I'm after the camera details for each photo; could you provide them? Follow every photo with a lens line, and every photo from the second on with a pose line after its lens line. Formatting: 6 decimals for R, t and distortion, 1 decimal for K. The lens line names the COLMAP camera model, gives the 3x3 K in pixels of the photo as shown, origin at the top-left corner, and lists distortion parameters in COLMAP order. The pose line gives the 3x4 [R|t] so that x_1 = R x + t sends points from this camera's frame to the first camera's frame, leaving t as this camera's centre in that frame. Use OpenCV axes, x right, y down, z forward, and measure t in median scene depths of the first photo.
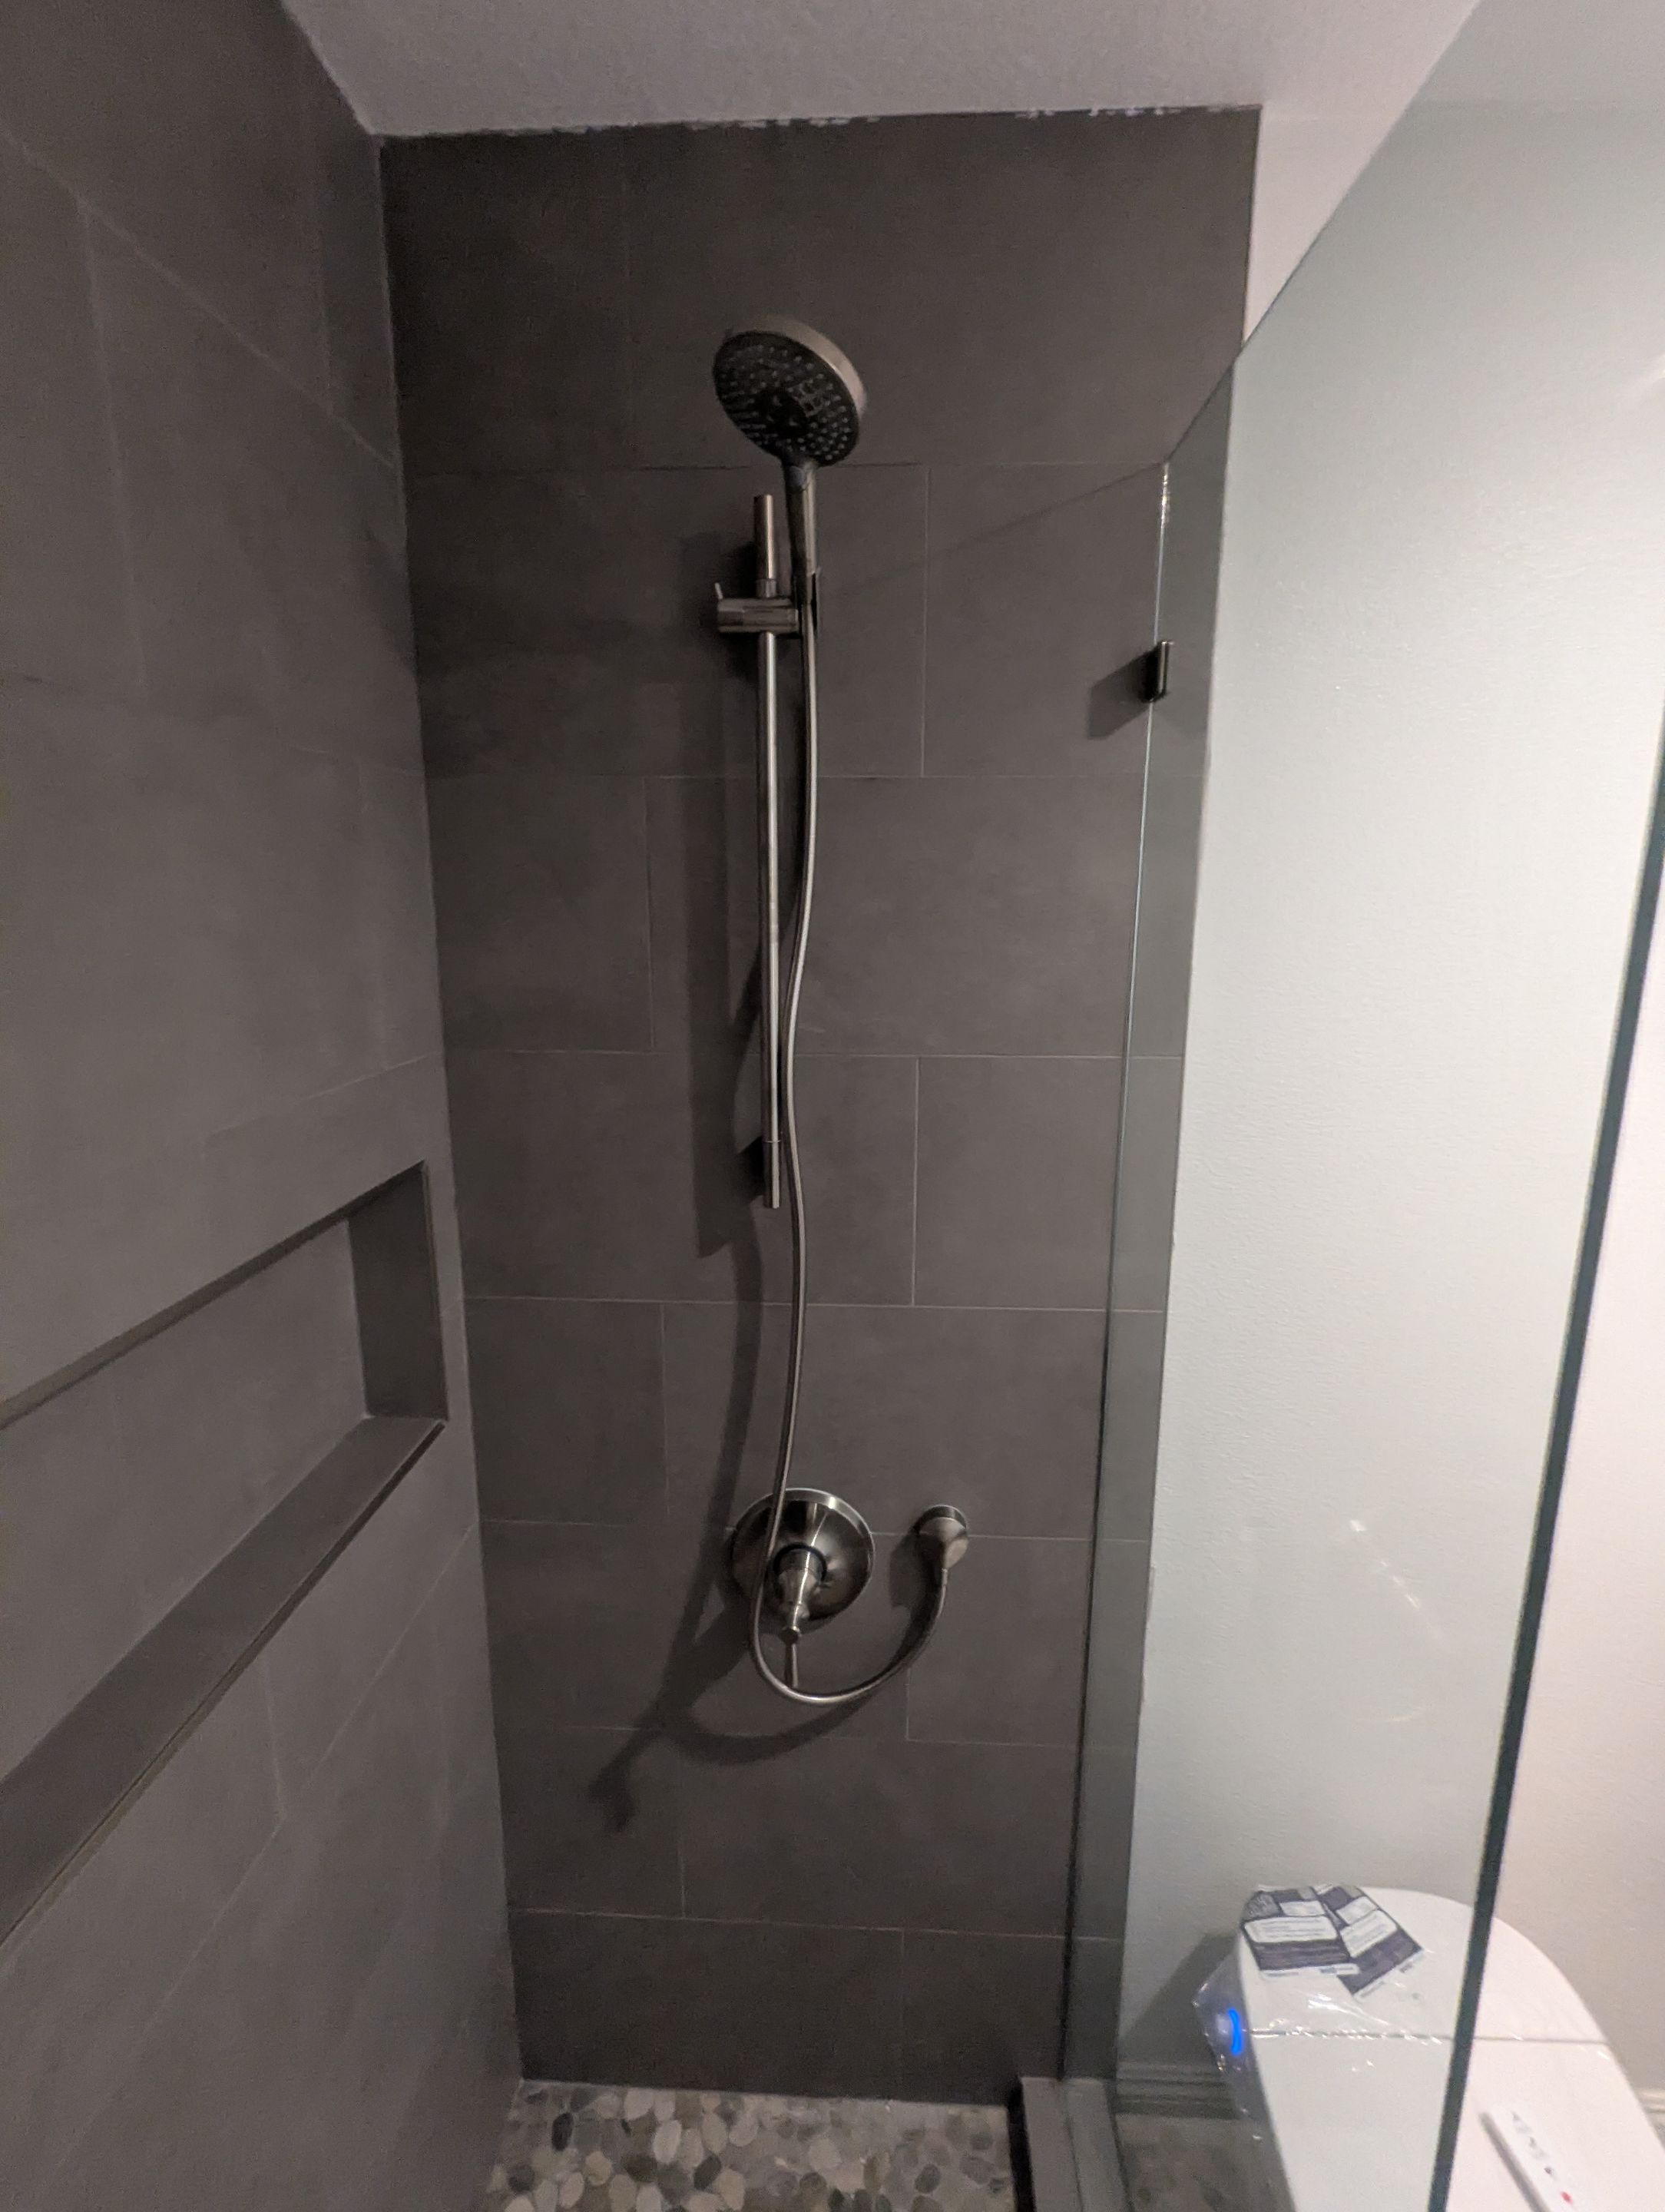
lens RADIAL K [[1041.0, 0, 830.9], [0, 1041.0, 1104.7], [0, 0, 1]] dist [0.001916, -0.000326]
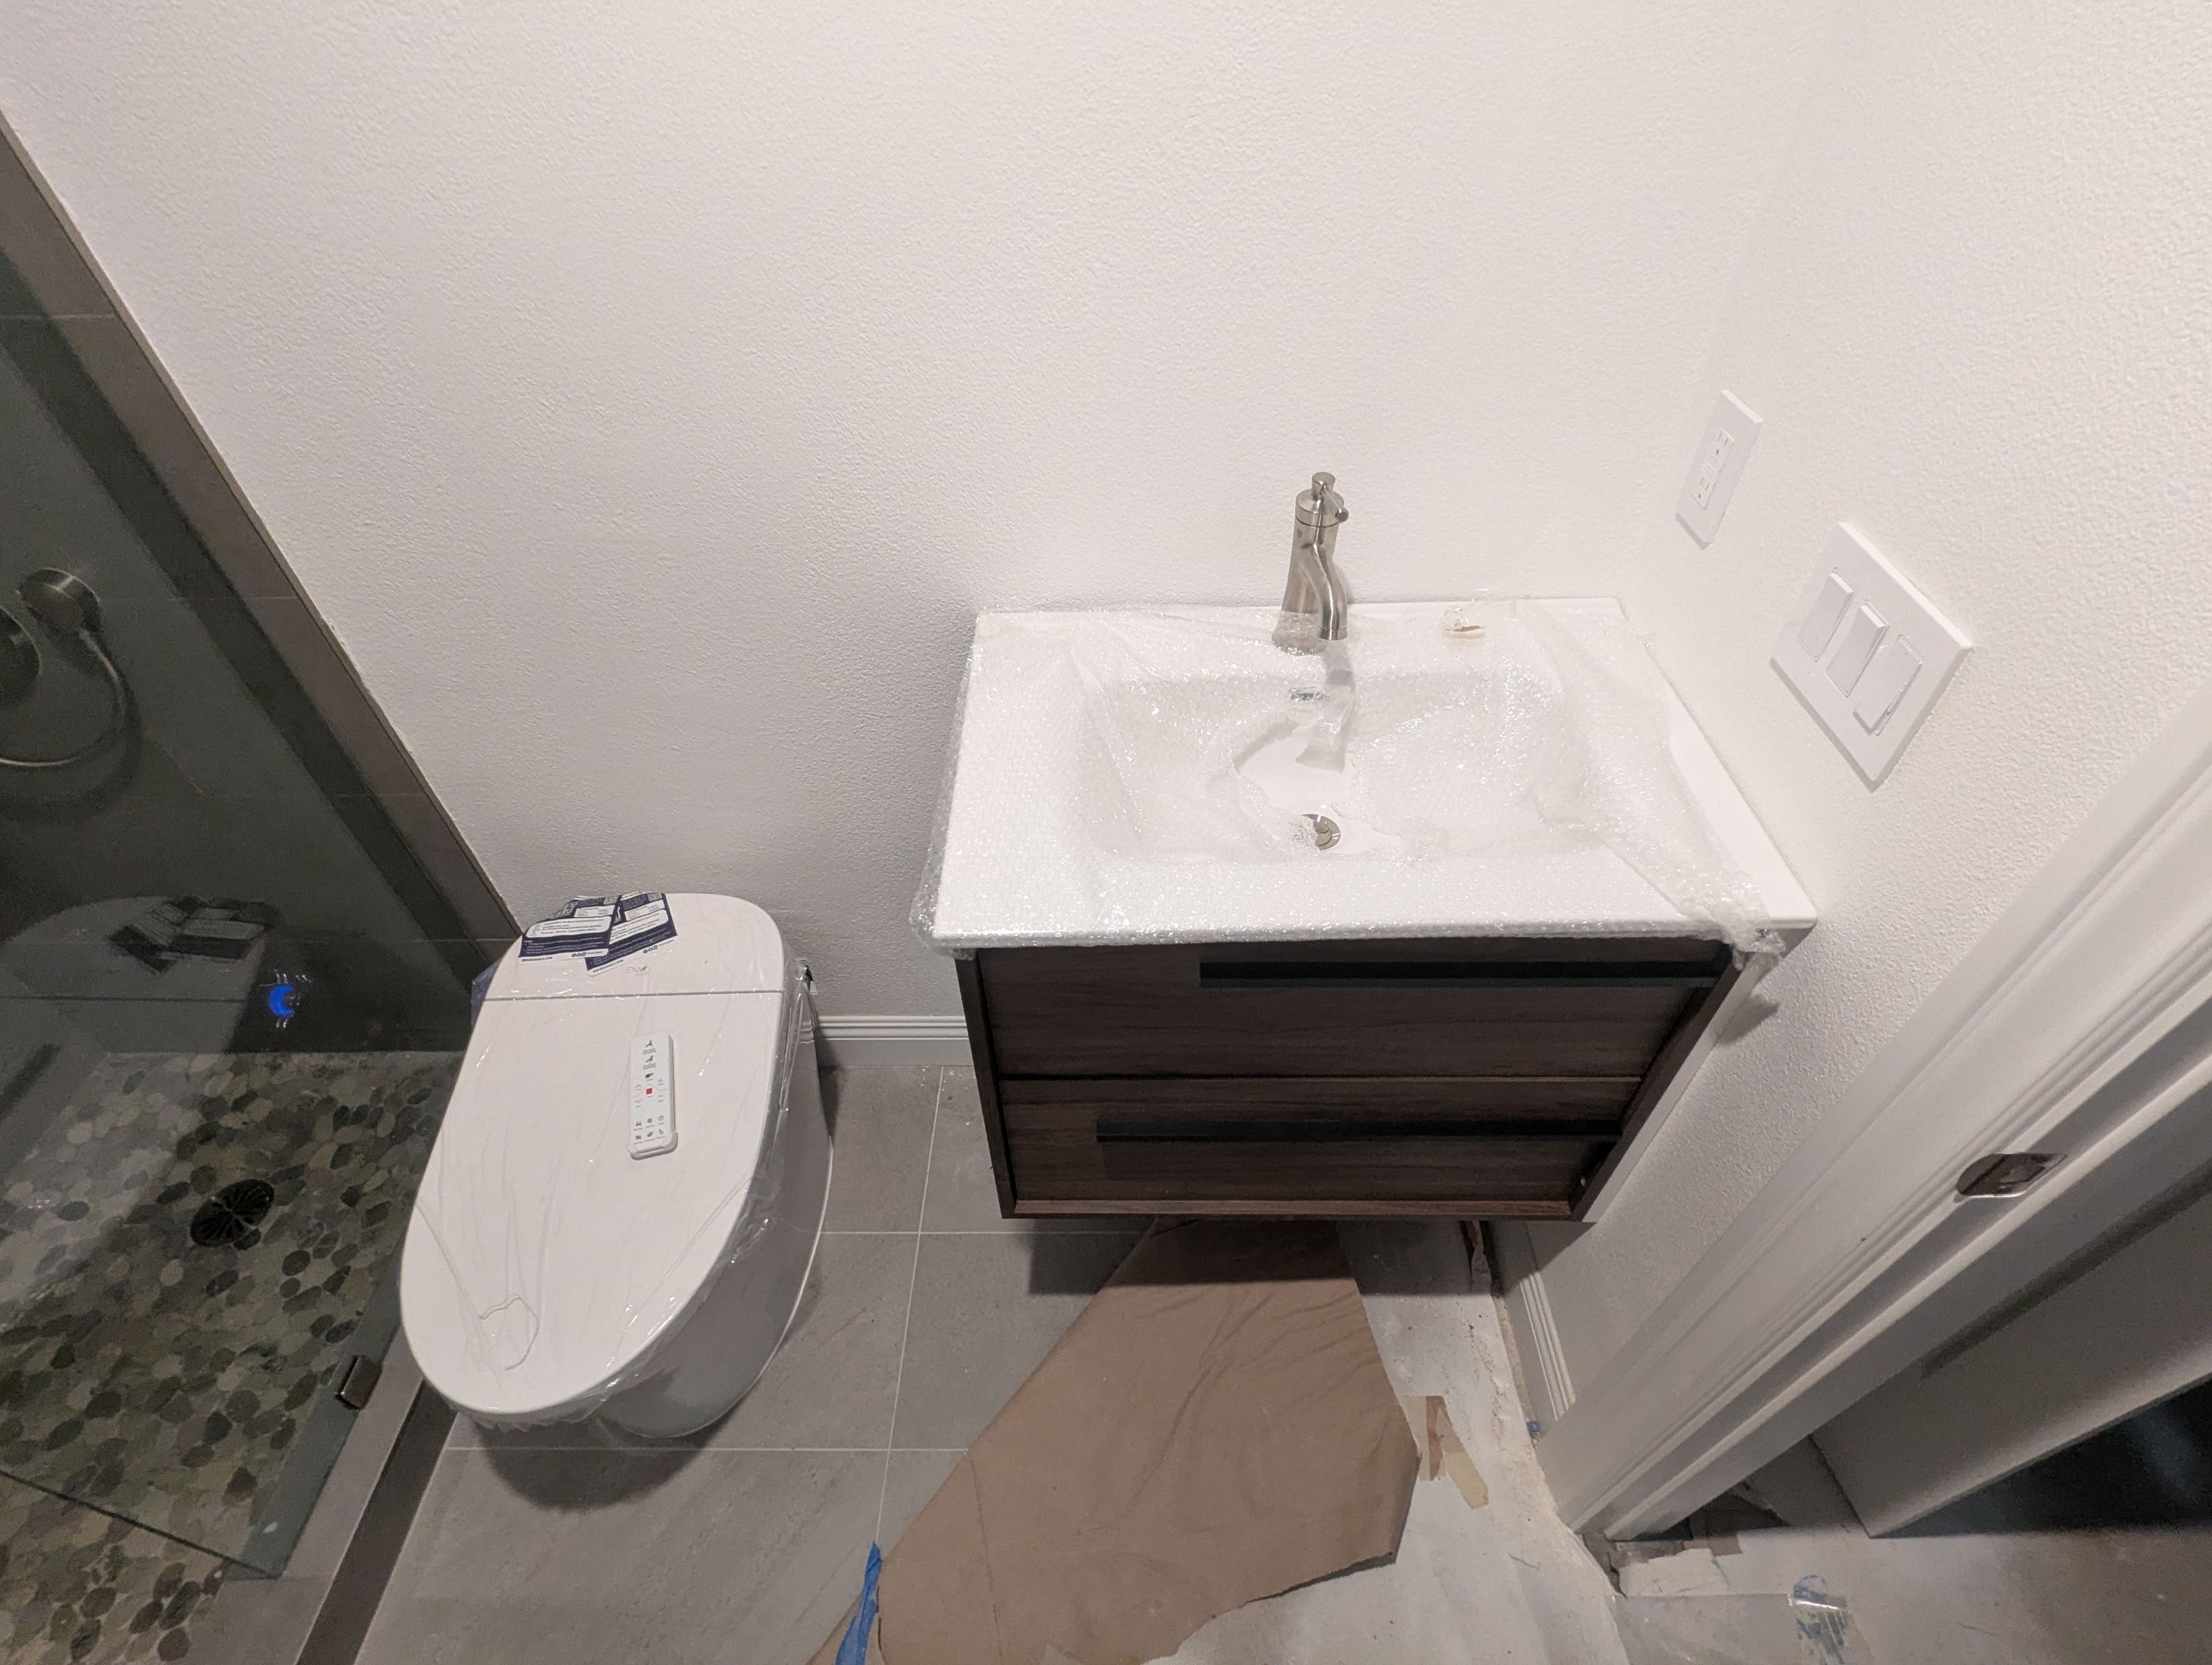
lens RADIAL K [[1041.0, 0, 1108.9], [0, 1041.0, 836.6], [0, 0, 1]] dist [0.001916, -0.000326]
pose [[0.998876, -0.043597, 0.018592, 0.900892], [0.026486, 0.838767, 0.543845, 0.105085], [-0.039304, -0.542742, 0.838979, 0.082175]]
